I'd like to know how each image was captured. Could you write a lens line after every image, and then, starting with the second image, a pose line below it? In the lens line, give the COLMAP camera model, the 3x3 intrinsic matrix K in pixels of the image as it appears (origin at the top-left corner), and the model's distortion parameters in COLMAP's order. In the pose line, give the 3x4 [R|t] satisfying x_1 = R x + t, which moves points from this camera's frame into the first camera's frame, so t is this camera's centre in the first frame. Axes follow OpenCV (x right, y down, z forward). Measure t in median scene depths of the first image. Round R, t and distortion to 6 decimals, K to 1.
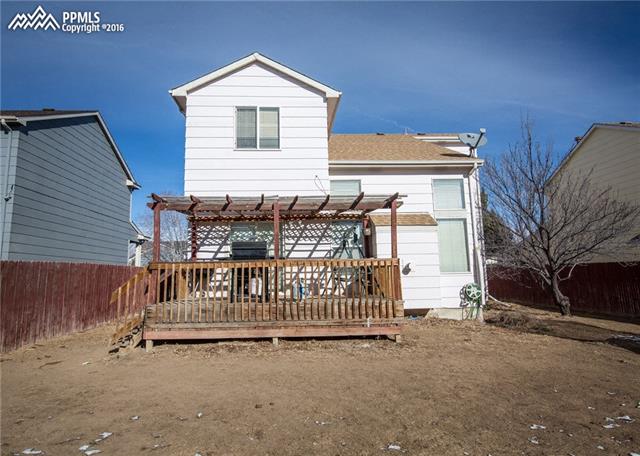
lens RADIAL K [[362.9, 0, 318.0], [0, 362.9, 230.2], [0, 0, 1]] dist [0.003439, 0.001078]
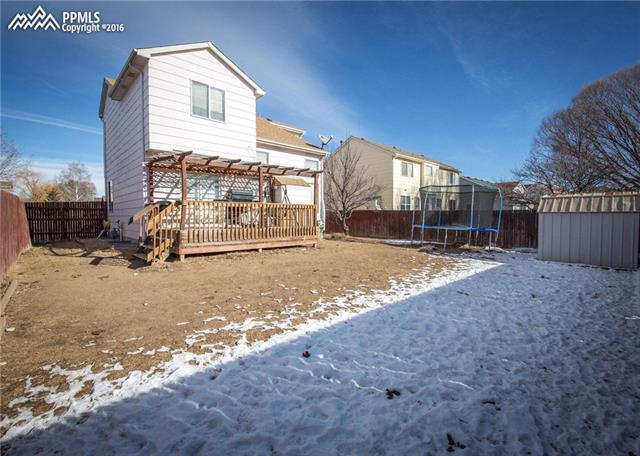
lens RADIAL K [[293.6, 0, 320.8], [0, 293.6, 227.9], [0, 0, 1]] dist [-0.024421, -0.003009]
pose [[0.755140, -0.009044, 0.655502, -0.558351], [-0.097957, 0.987122, 0.126467, -0.001274], [-0.648204, -0.159711, 0.744529, -0.135712]]
